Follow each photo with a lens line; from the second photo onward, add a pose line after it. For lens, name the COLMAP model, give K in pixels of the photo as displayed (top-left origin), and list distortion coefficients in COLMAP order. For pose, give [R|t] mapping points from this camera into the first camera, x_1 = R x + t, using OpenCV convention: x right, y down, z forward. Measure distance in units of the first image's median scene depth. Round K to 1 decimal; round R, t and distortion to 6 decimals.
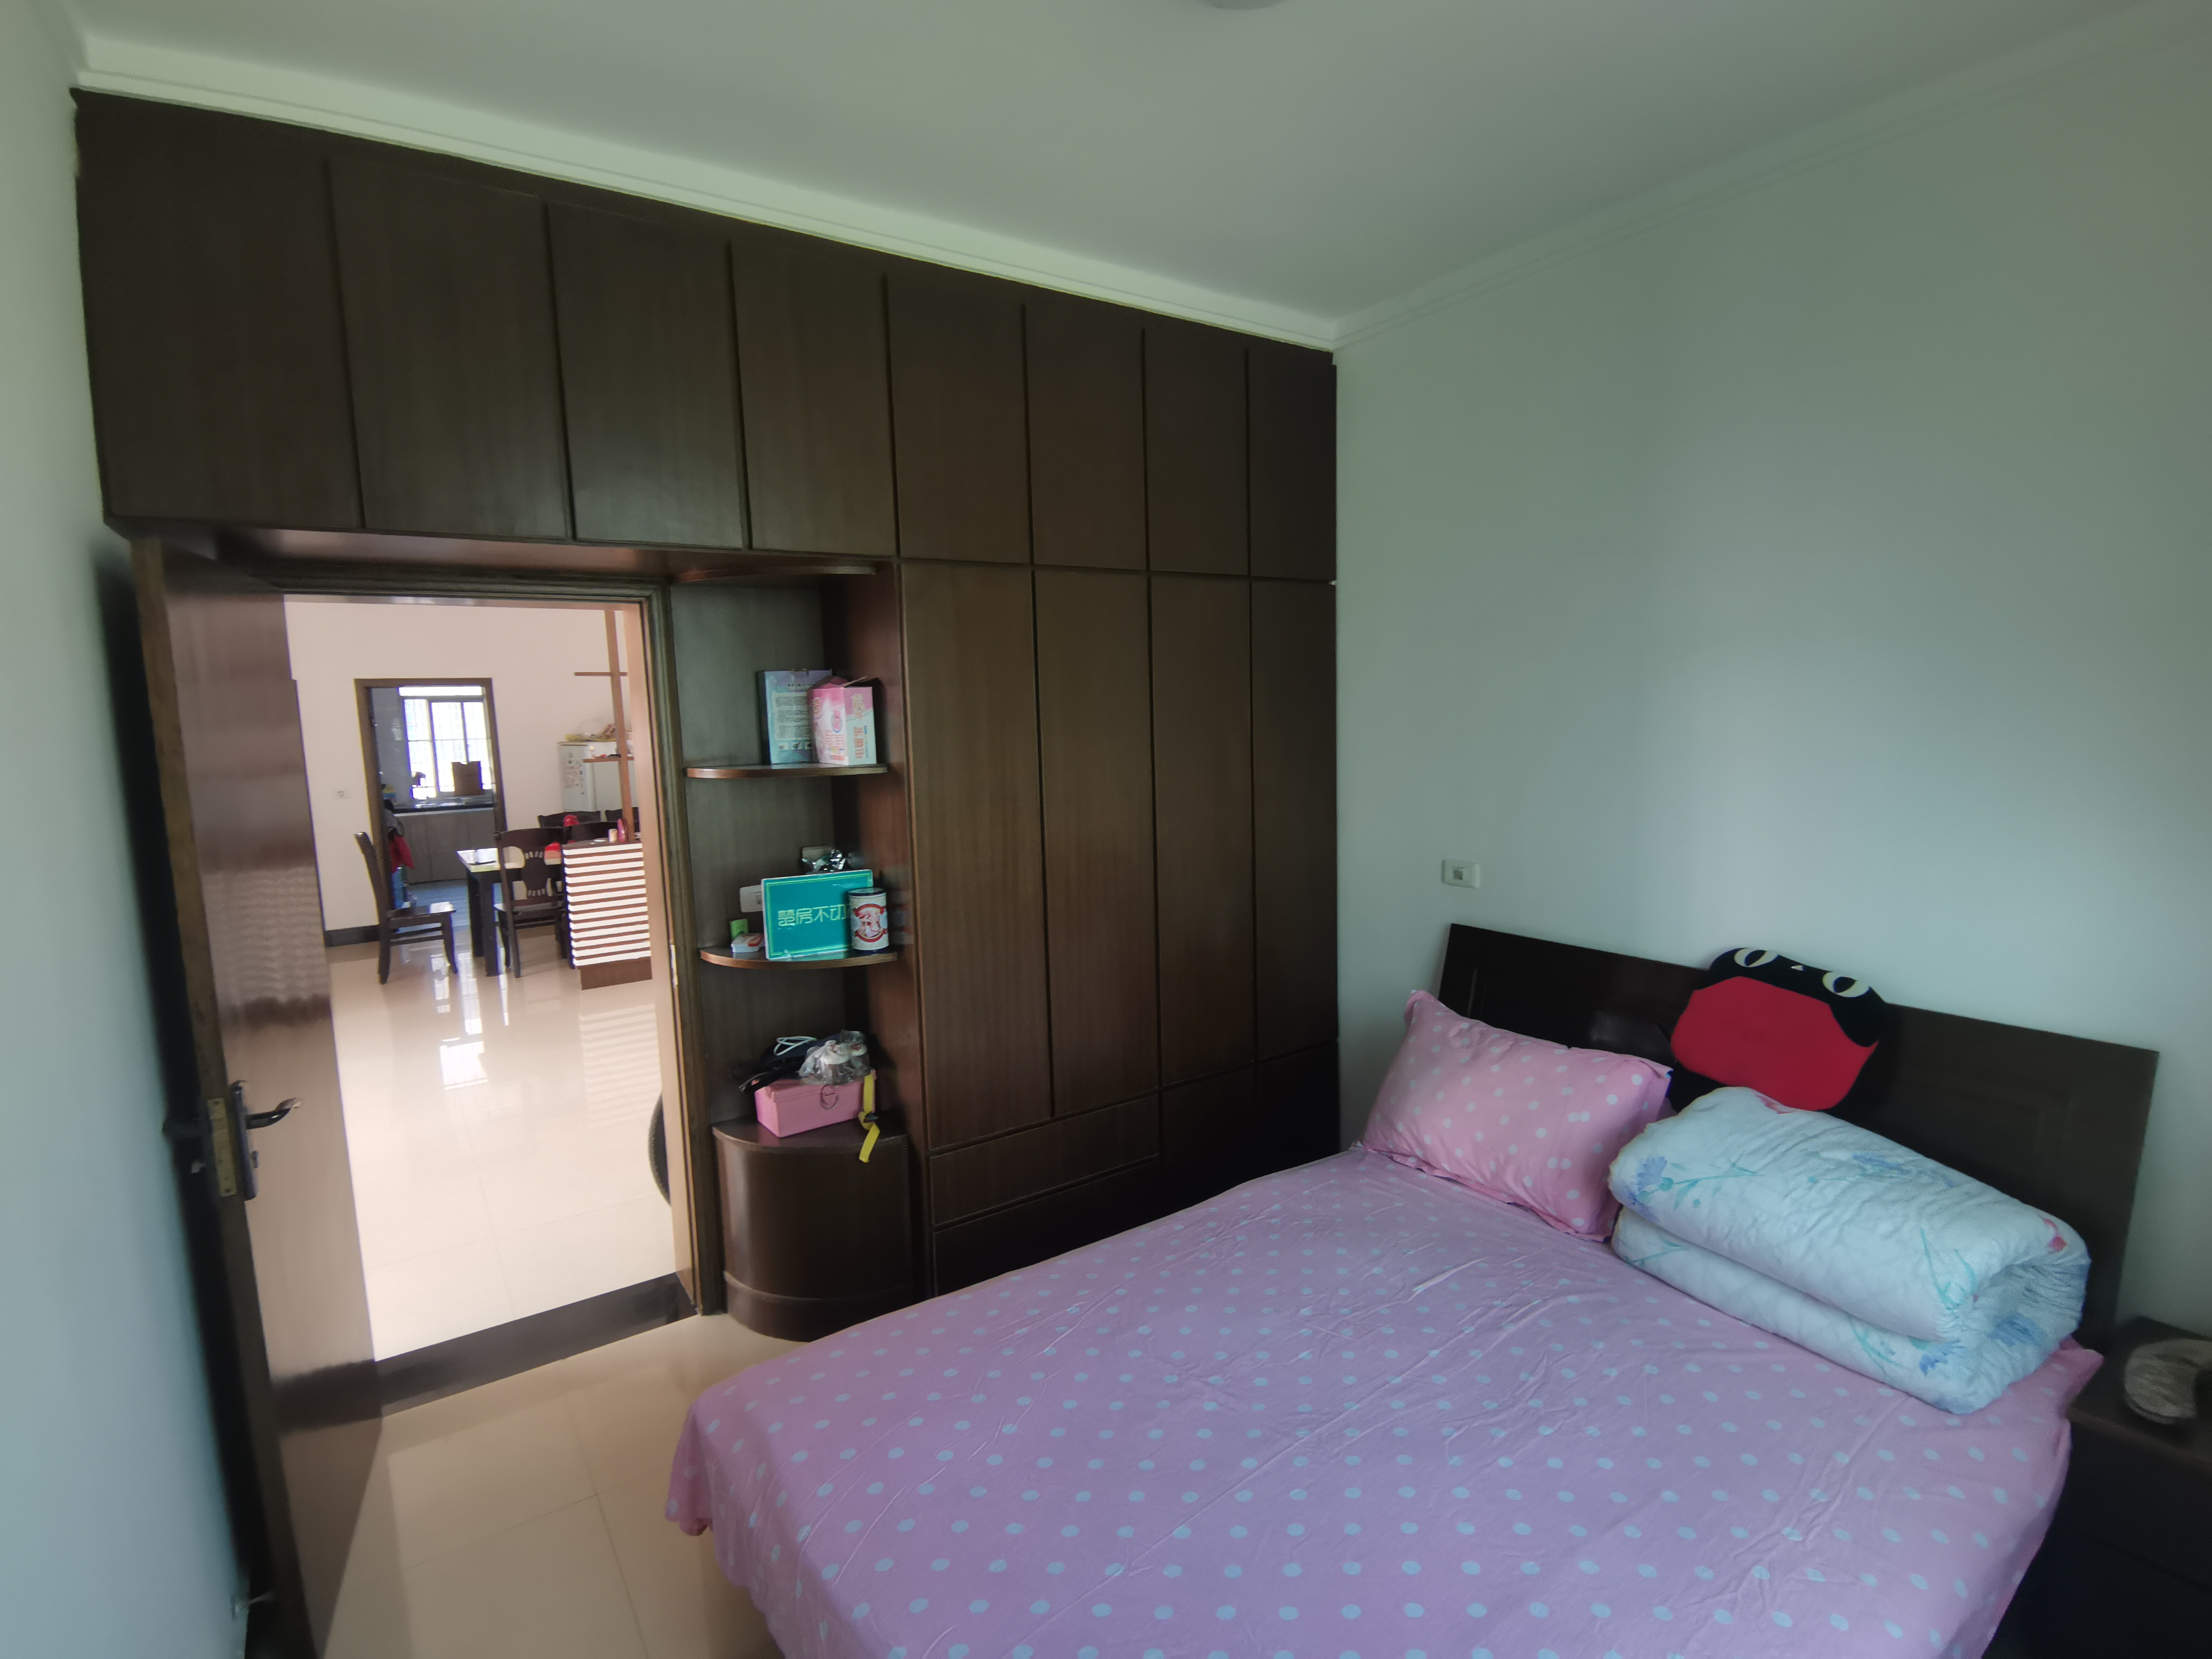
lens RADIAL K [[1090.6, 0, 1112.9], [0, 1090.6, 833.9], [0, 0, 1]] dist [0.001571, 0.000095]
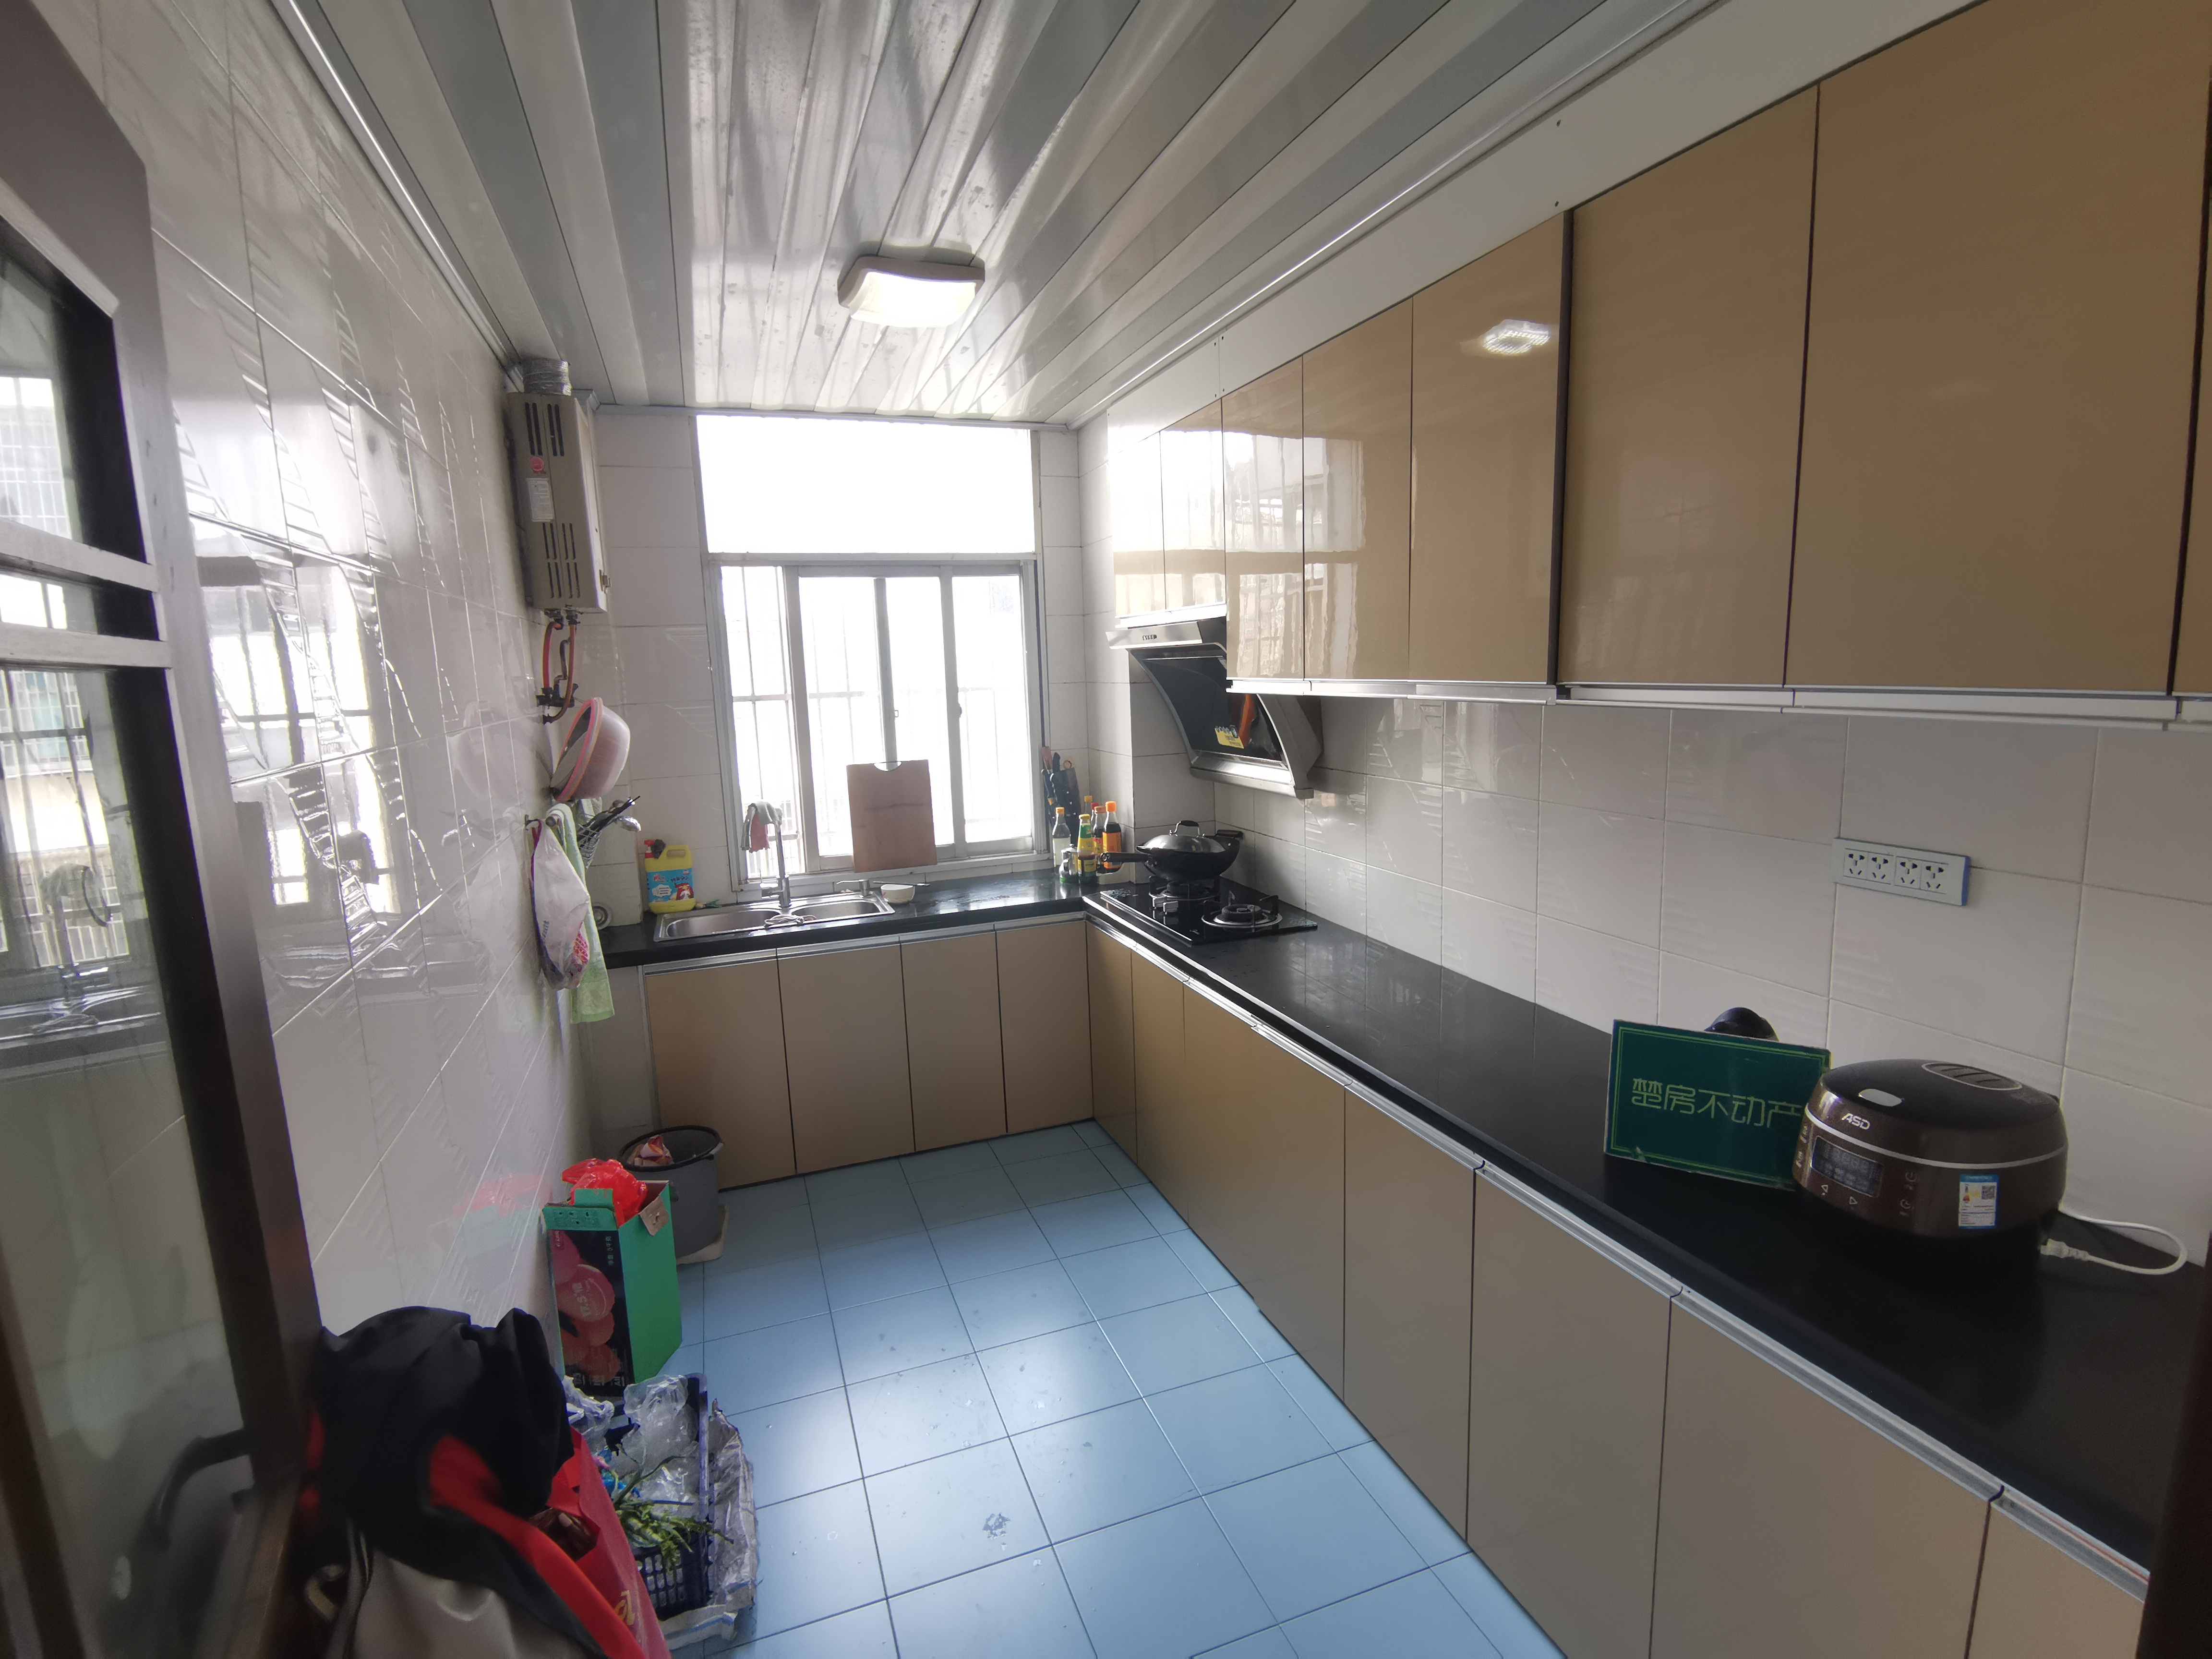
lens RADIAL K [[1090.6, 0, 1112.9], [0, 1090.6, 833.9], [0, 0, 1]] dist [0.001571, 0.000095]
pose [[0.968599, 0.040386, -0.245325, -0.457994], [-0.027004, 0.997970, 0.057670, -0.067372], [0.247156, -0.049235, 0.967724, 0.718002]]
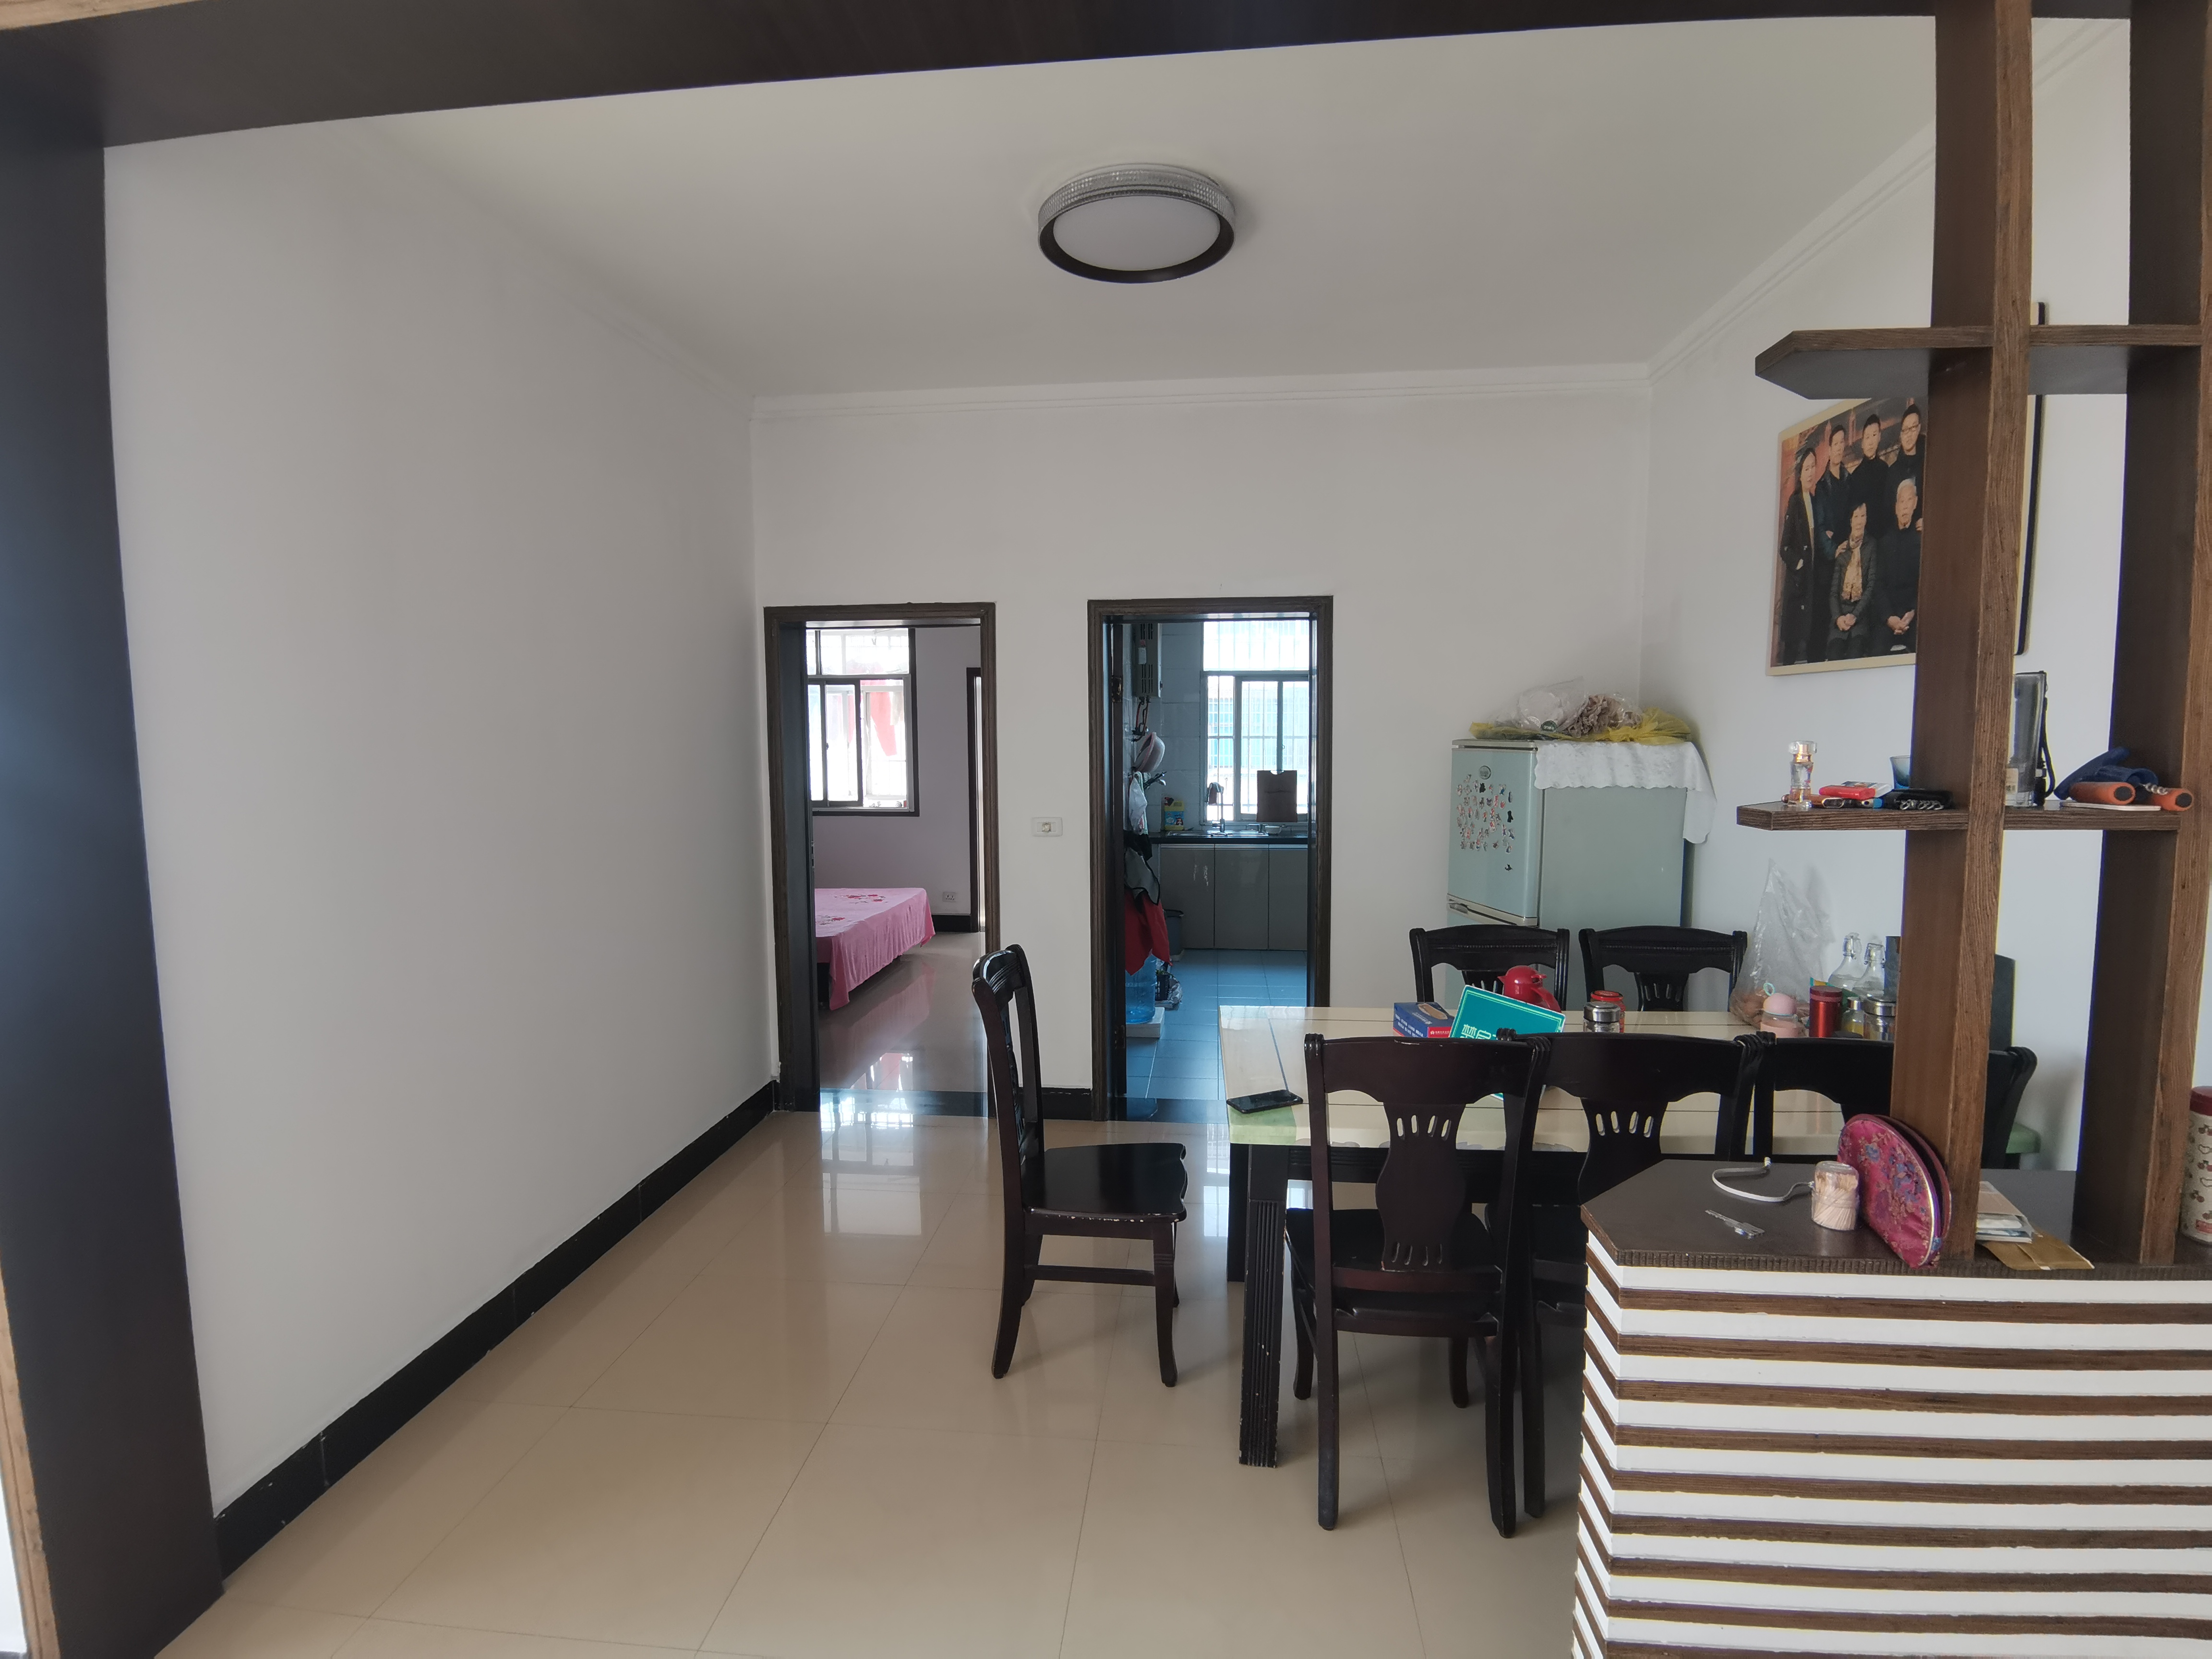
lens RADIAL K [[1090.6, 0, 1112.9], [0, 1090.6, 833.9], [0, 0, 1]] dist [0.001571, 0.000095]
pose [[0.768146, 0.082723, -0.634909, -0.251194], [-0.092153, 0.995578, 0.018223, -0.031789], [0.633608, 0.044511, 0.772372, 0.436379]]
